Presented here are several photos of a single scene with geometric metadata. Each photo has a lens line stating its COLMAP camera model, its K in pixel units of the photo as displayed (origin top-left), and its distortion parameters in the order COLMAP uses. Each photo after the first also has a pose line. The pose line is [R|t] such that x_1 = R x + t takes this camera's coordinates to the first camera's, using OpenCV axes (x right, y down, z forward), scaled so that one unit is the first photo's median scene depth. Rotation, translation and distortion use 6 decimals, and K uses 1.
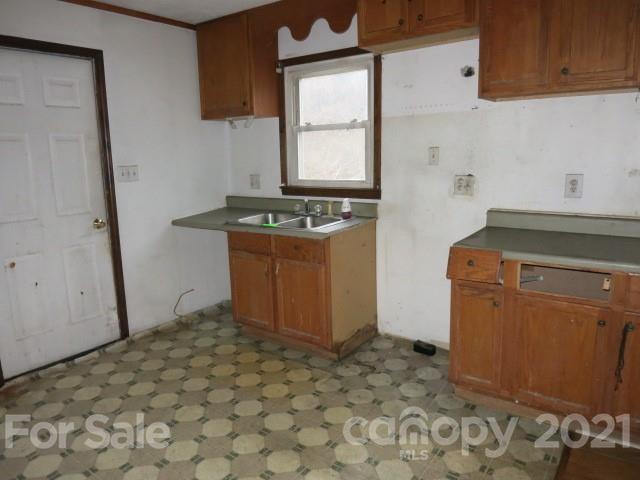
lens RADIAL K [[465.6, 0, 318.5], [0, 465.6, 238.6], [0, 0, 1]] dist [-0.028476, -0.007475]
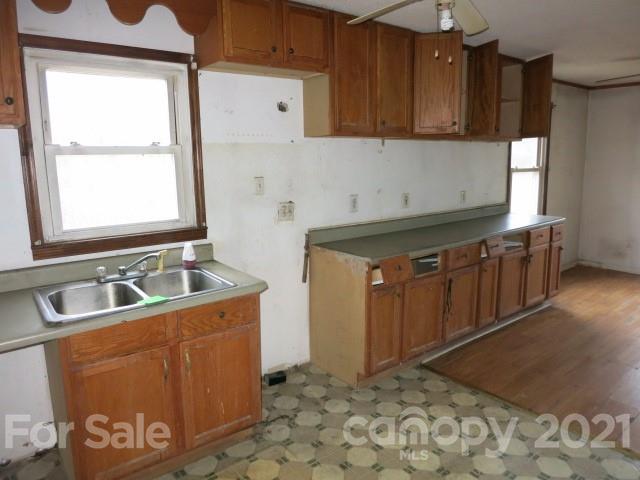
lens RADIAL K [[465.6, 0, 320.0], [0, 465.6, 238.9], [0, 0, 1]] dist [-0.028476, -0.007475]
pose [[0.249750, -0.136755, 0.958605, -0.637116], [0.188419, 0.977917, 0.090421, -0.122075], [-0.949802, 0.158037, 0.270002, 0.580326]]
